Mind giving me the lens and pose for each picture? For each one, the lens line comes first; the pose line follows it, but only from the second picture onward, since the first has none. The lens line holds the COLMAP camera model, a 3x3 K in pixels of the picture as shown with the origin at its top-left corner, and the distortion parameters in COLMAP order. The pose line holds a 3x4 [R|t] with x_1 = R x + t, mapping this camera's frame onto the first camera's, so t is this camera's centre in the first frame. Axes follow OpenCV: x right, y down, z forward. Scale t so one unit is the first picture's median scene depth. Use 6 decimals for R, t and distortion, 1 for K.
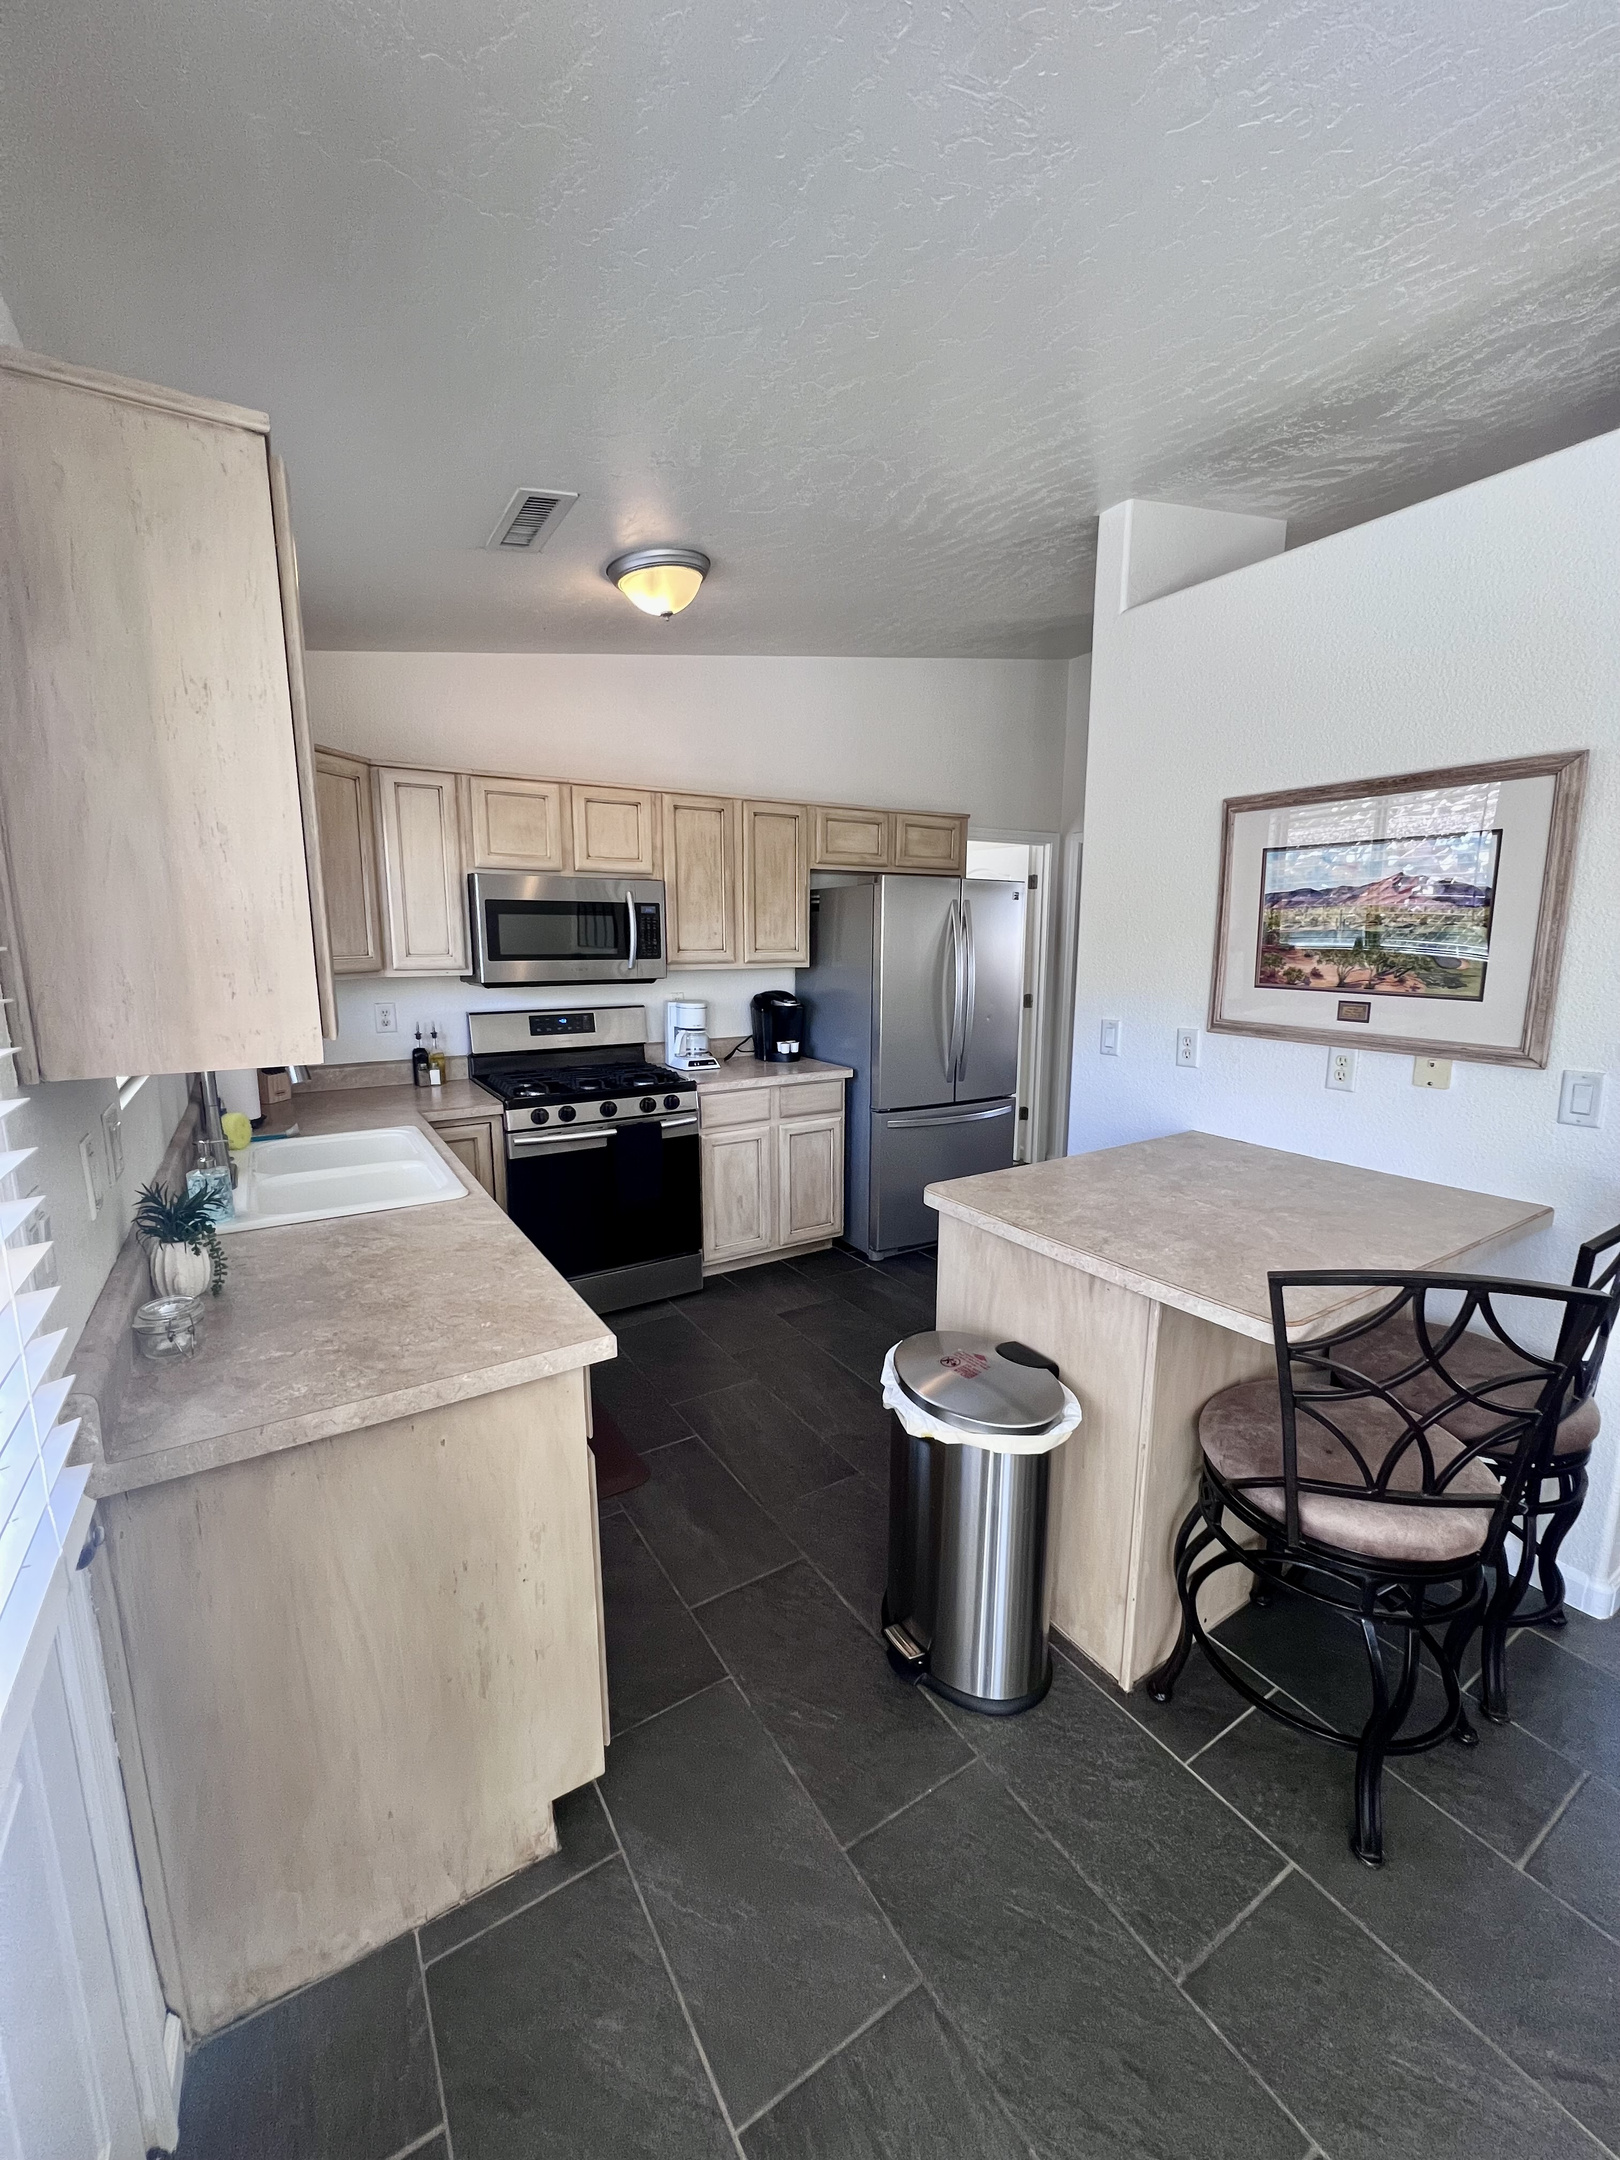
lens RADIAL K [[862.5, 0, 817.2], [0, 862.5, 1080.5], [0, 0, 1]] dist [-0.002583, 0.000005]
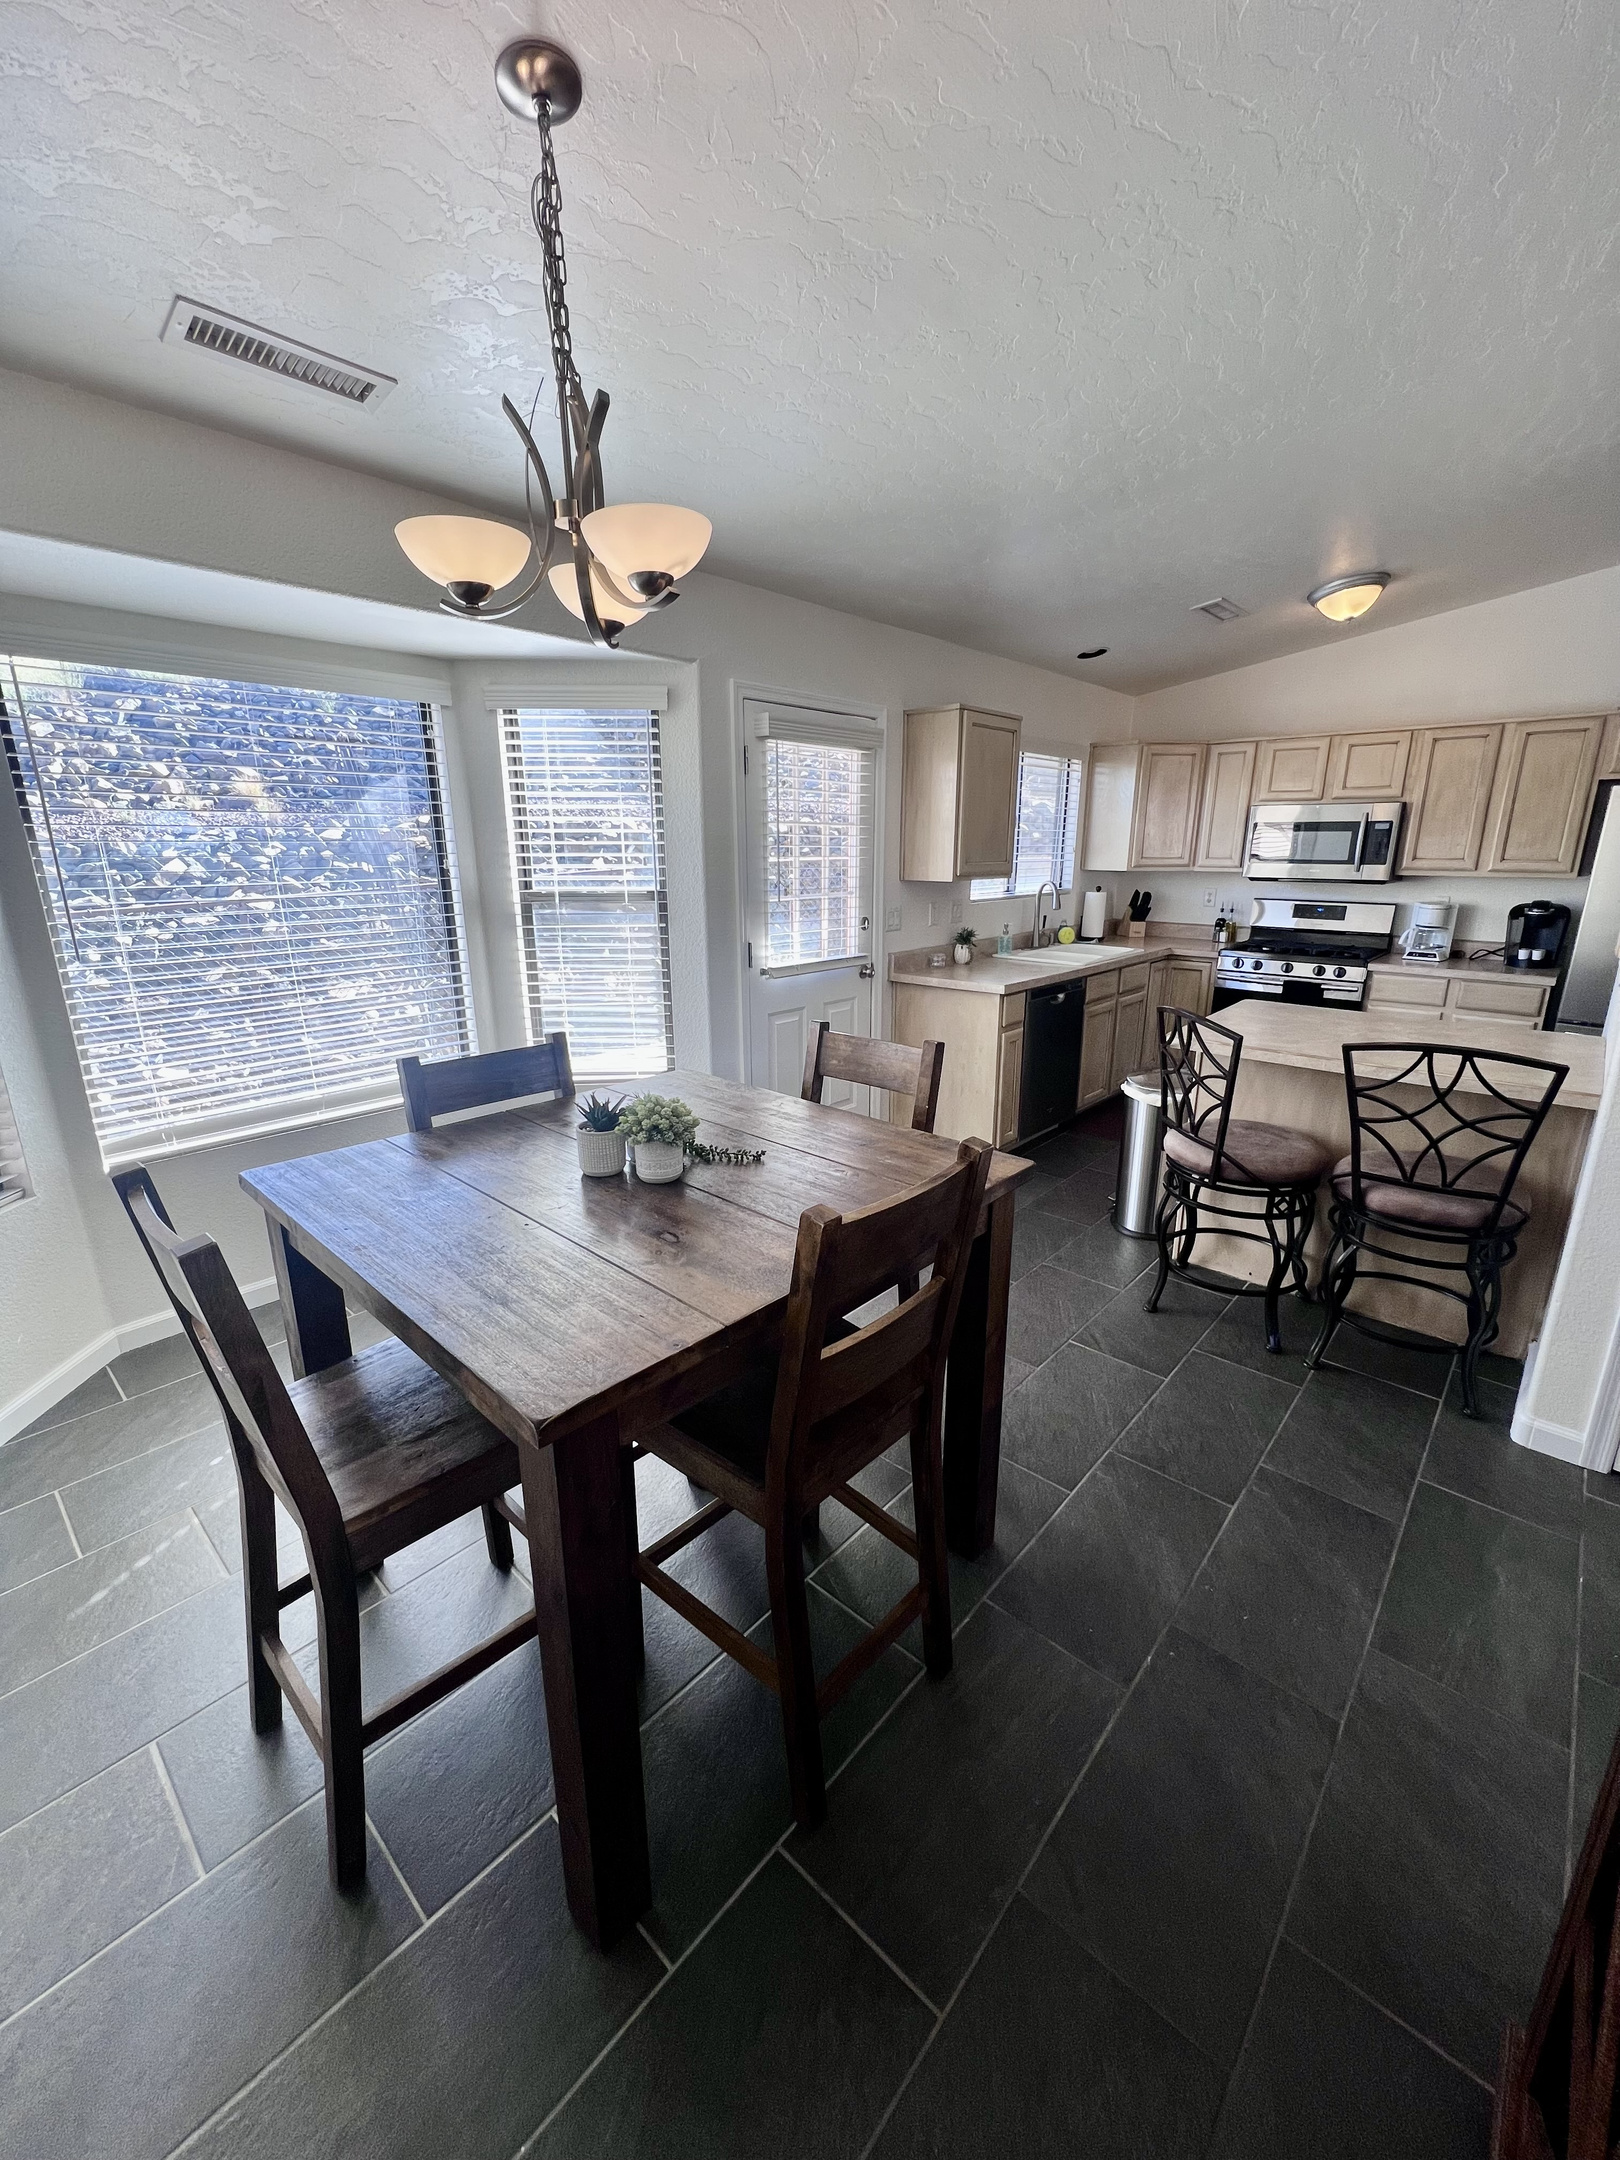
lens RADIAL K [[862.5, 0, 817.2], [0, 862.5, 1080.5], [0, 0, 1]] dist [-0.002583, 0.000005]
pose [[0.271096, 0.253259, -0.928637, 0.883153], [-0.162702, 0.962940, 0.215117, 0.030610], [0.948702, 0.092773, 0.302255, -0.165908]]
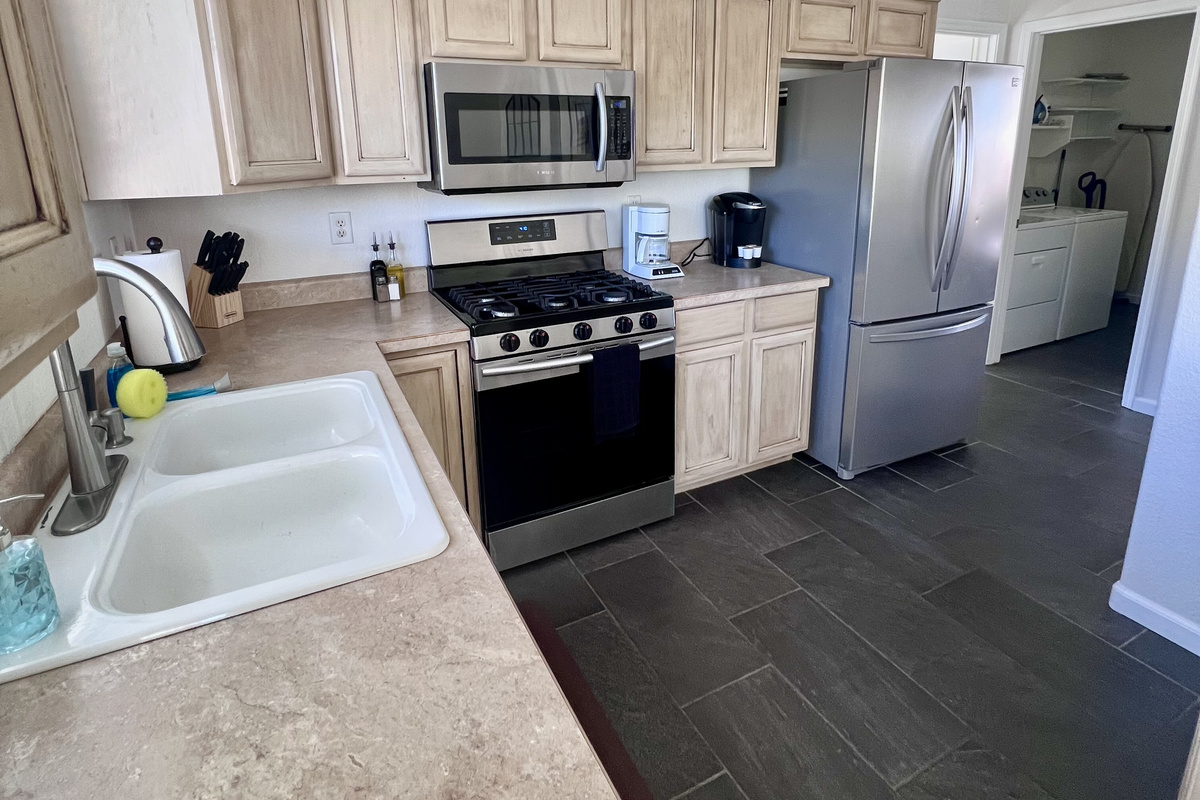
lens RADIAL K [[635.6, 0, 602.7], [0, 635.6, 299.1], [0, 0, 1]] dist [0.001301, -0.000311]
pose [[0.994798, 0.005219, -0.101729, -0.145230], [0.001929, 0.997542, 0.070038, -0.042778], [0.101845, -0.069870, 0.992344, 0.331927]]
